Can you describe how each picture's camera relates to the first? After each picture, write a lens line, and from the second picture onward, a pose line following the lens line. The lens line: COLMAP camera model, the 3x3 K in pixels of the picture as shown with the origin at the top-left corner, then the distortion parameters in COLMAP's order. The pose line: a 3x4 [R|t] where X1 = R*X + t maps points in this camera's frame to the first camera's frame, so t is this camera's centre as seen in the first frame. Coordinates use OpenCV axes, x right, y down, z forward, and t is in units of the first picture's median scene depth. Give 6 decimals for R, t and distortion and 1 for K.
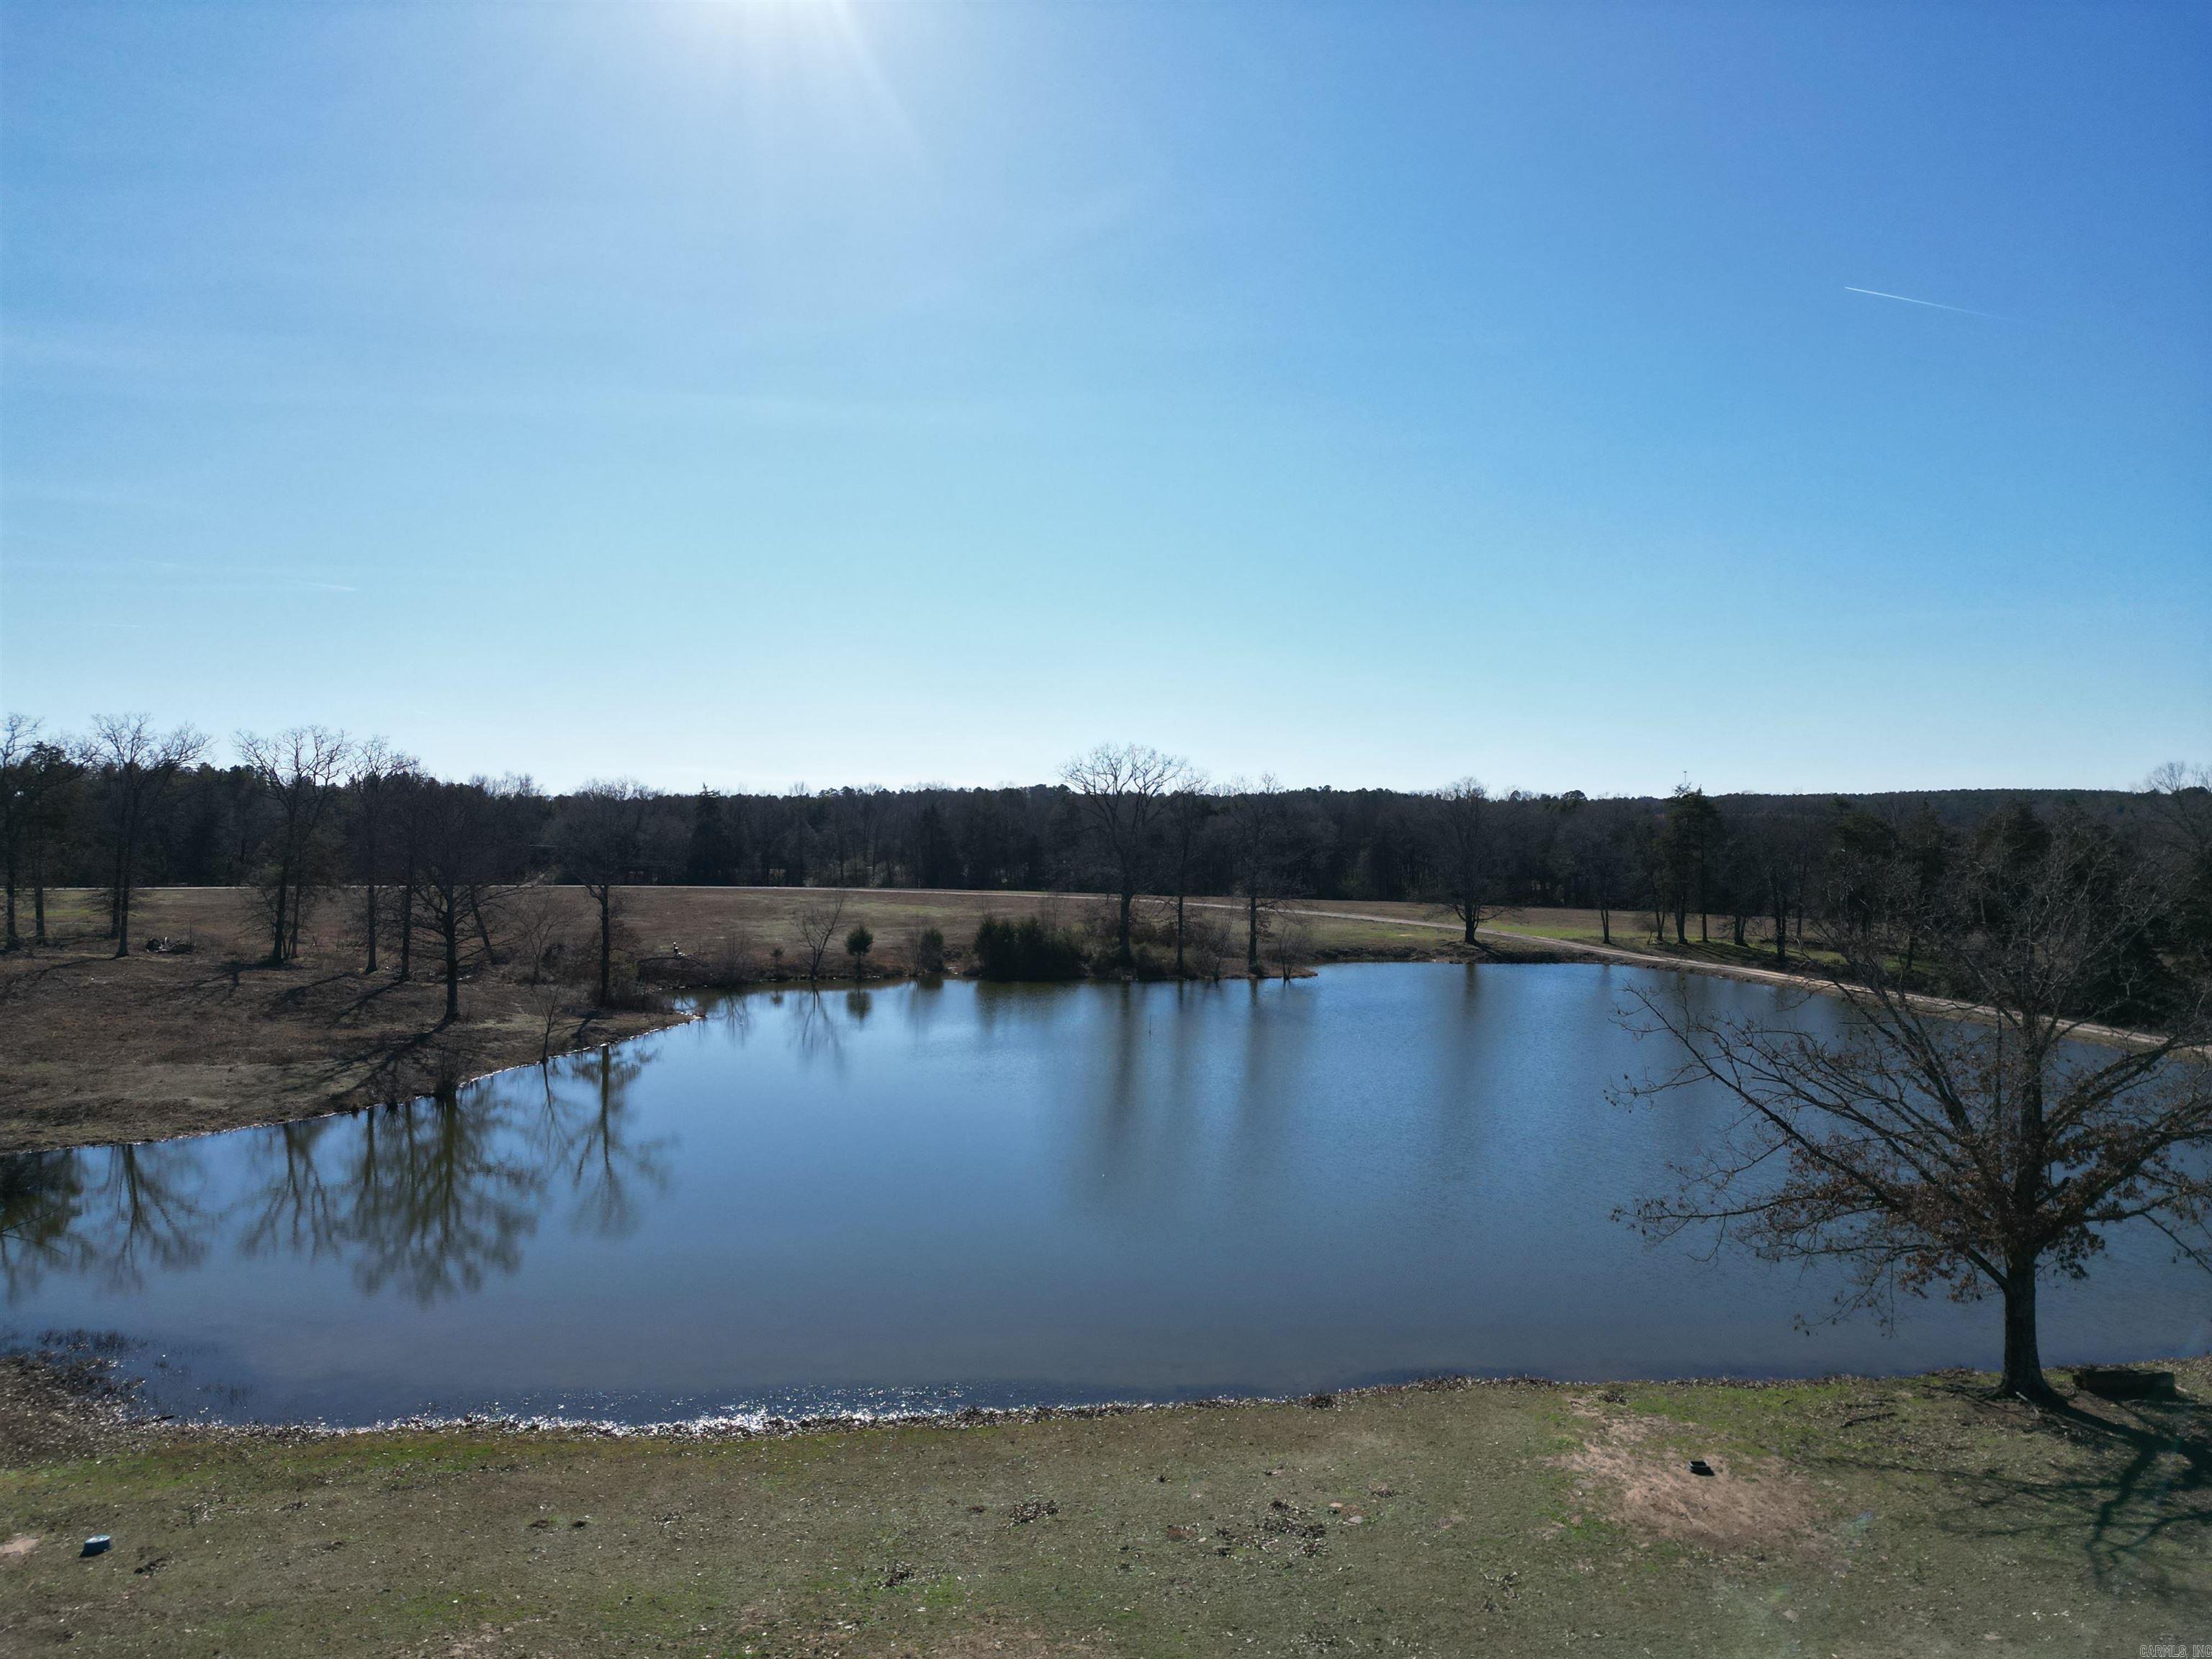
lens RADIAL K [[1524.1, 0, 1106.0], [0, 1524.1, 829.5], [0, 0, 1]] dist [0.038263, -0.001483]
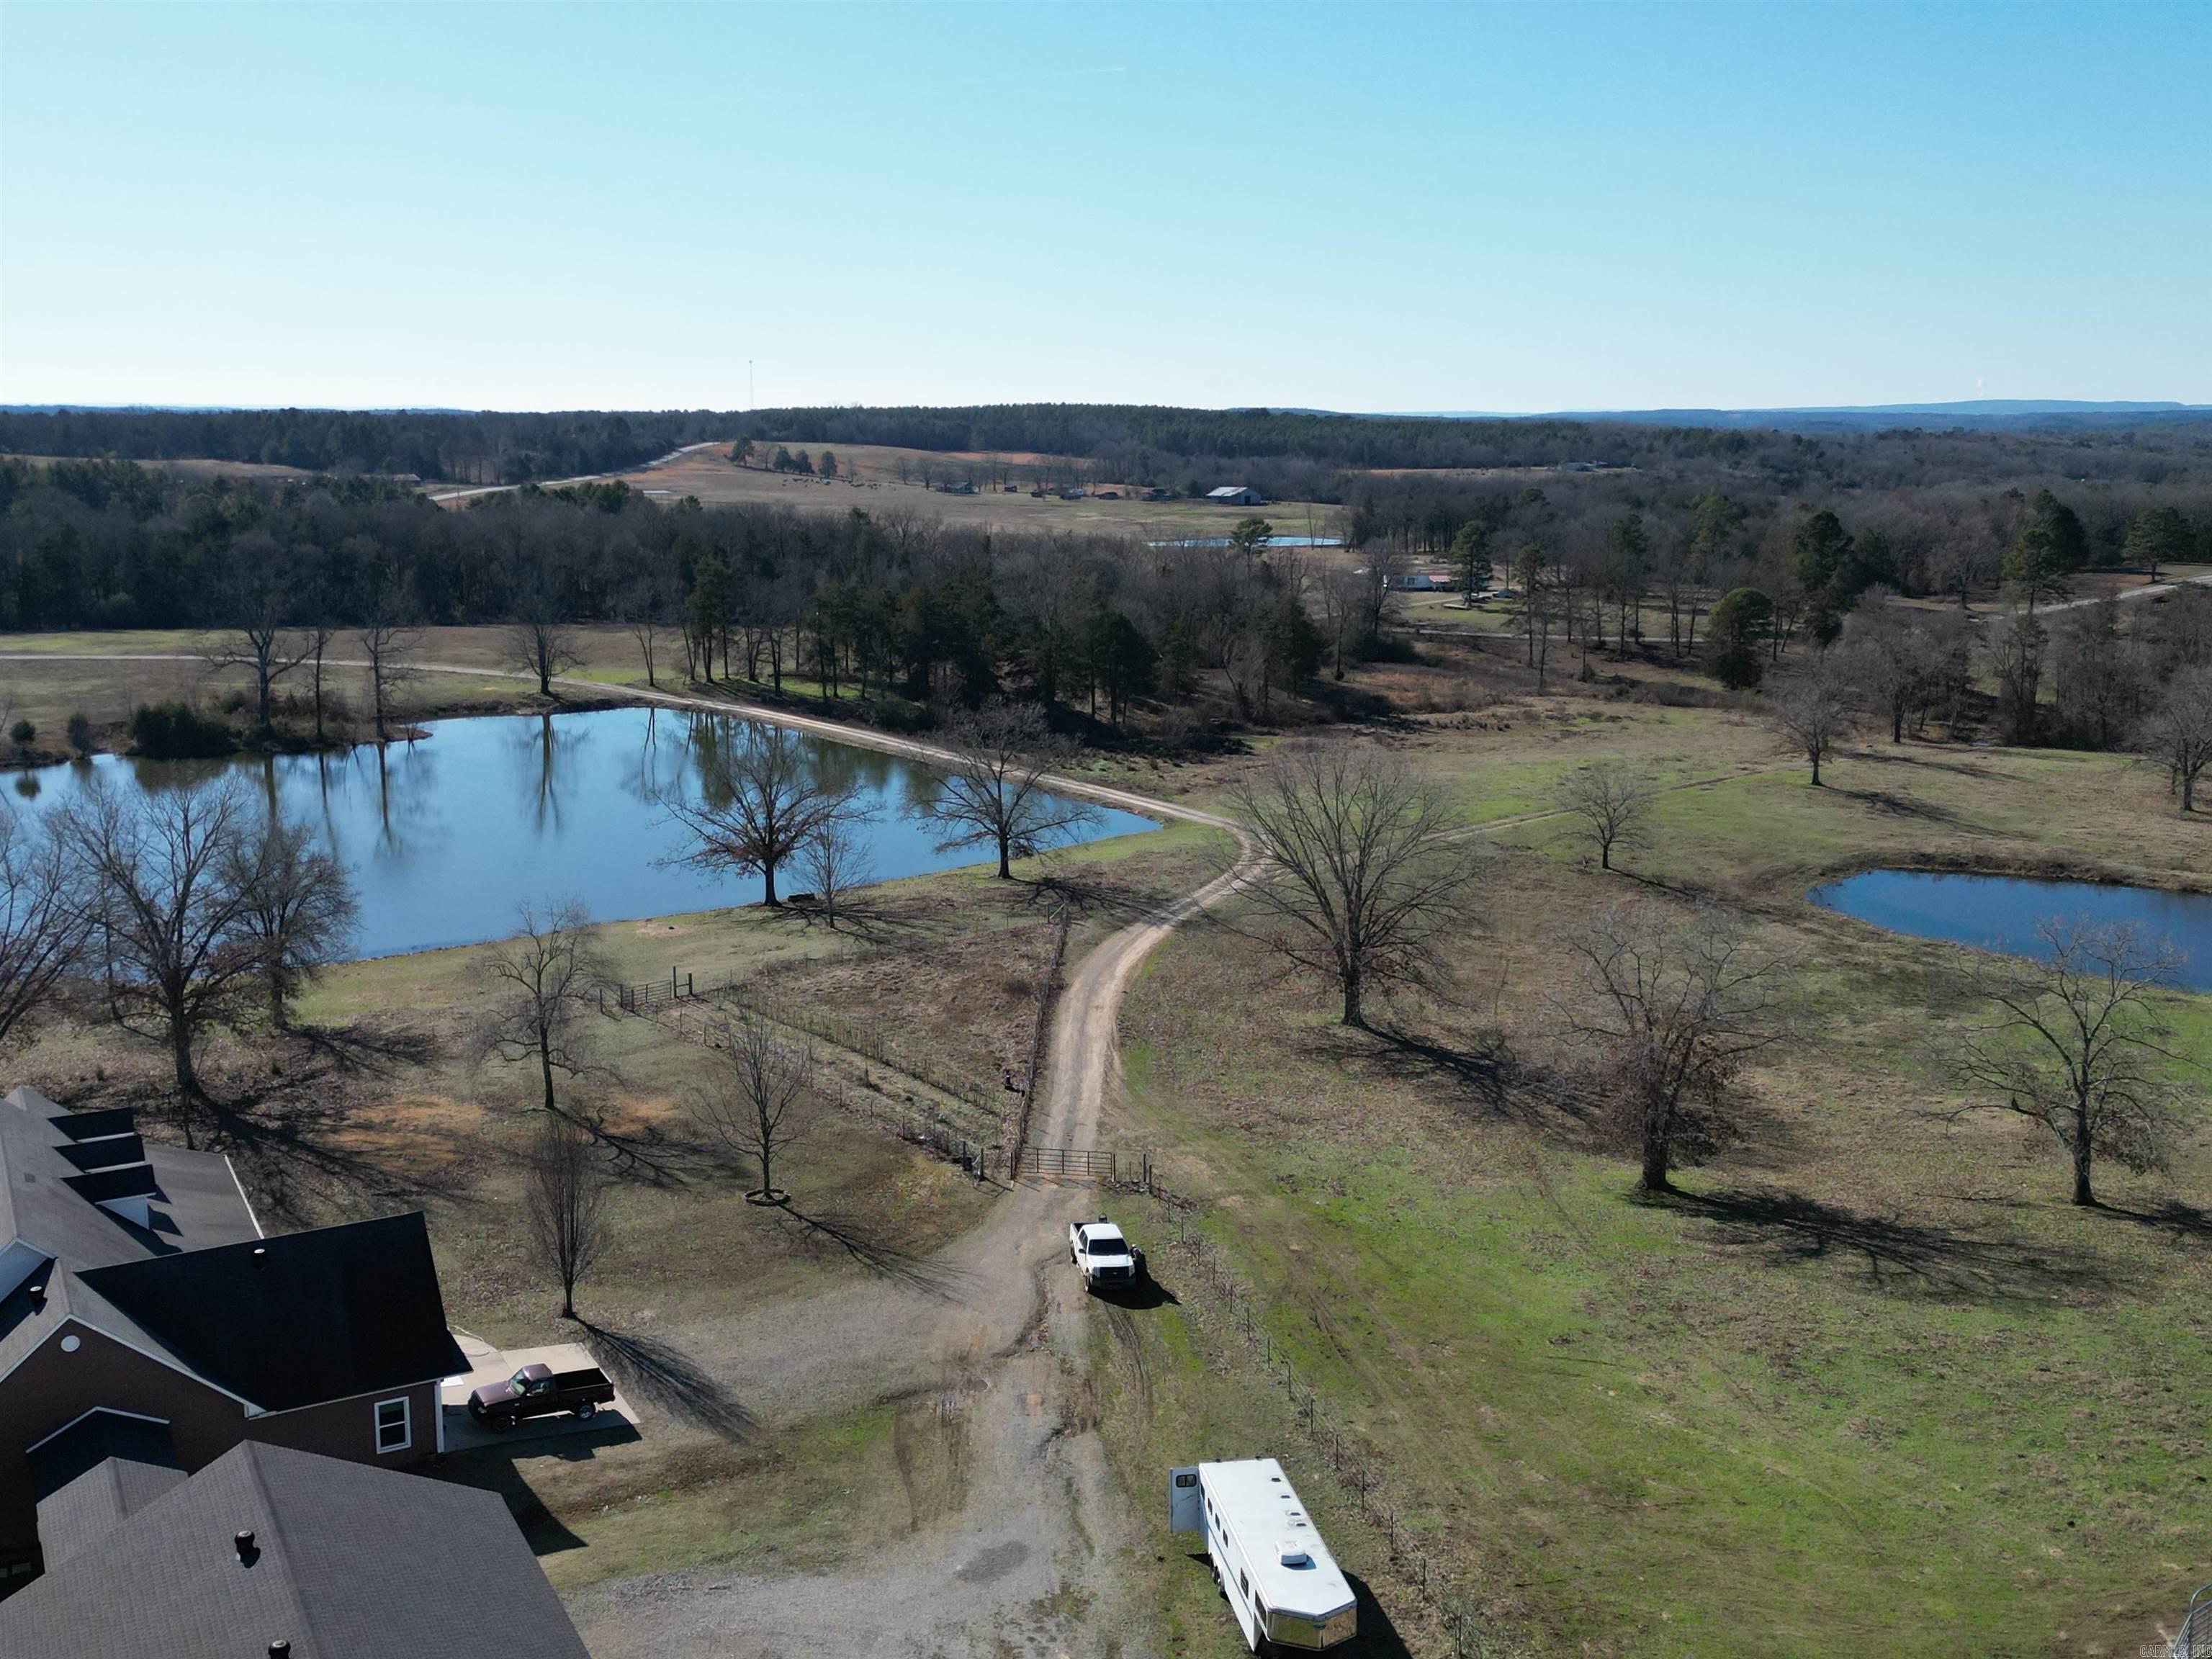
lens RADIAL K [[2106.6, 0, 1106.0], [0, 2106.6, 829.5], [0, 0, 1]] dist [0.089538, -0.121810]
pose [[0.867528, -0.090634, 0.489062, -0.233340], [-0.003984, 0.981960, 0.189047, -0.154925], [-0.497373, -0.165952, 0.851516, -0.761015]]
